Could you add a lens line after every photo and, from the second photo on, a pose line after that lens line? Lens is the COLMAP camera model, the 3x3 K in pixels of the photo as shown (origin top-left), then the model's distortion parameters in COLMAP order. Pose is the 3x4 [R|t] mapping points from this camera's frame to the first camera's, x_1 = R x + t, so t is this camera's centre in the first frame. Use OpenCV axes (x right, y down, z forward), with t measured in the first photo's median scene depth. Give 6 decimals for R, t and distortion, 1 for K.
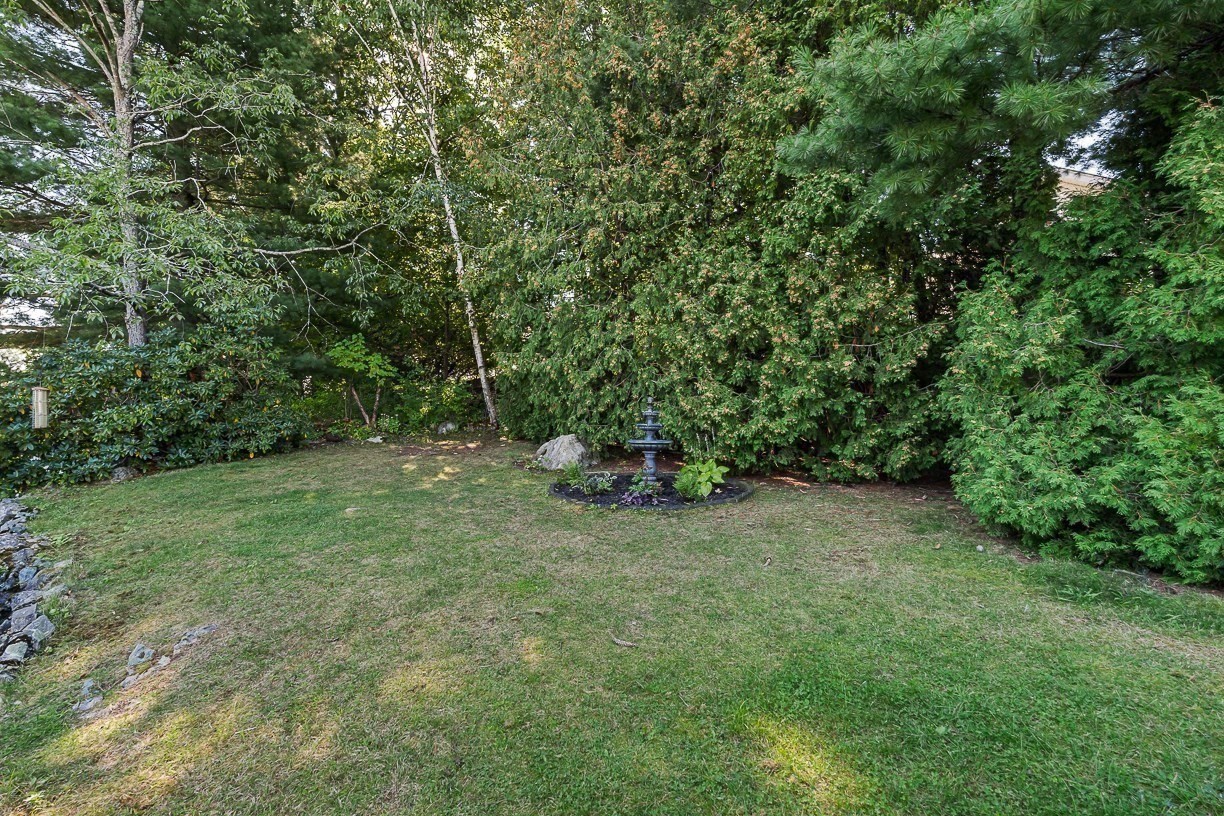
lens RADIAL K [[546.8, 0, 612.4], [0, 546.8, 408.4], [0, 0, 1]] dist [-0.000853, 0.000075]
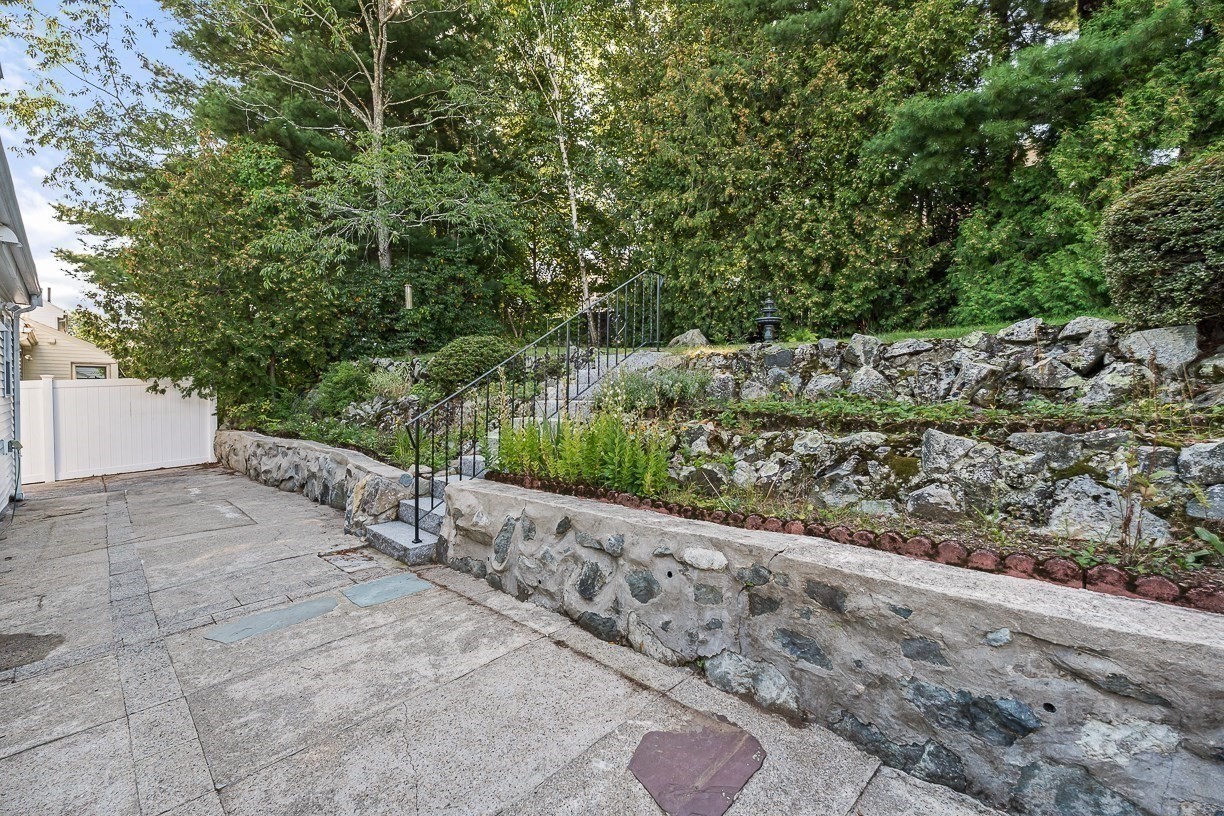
lens RADIAL K [[546.8, 0, 611.5], [0, 546.8, 407.8], [0, 0, 1]] dist [-0.000853, 0.000075]
pose [[0.999882, -0.006957, 0.013687, -0.449707], [0.006148, 0.998280, 0.058311, 0.237150], [-0.014069, -0.058220, 0.998205, -0.682094]]
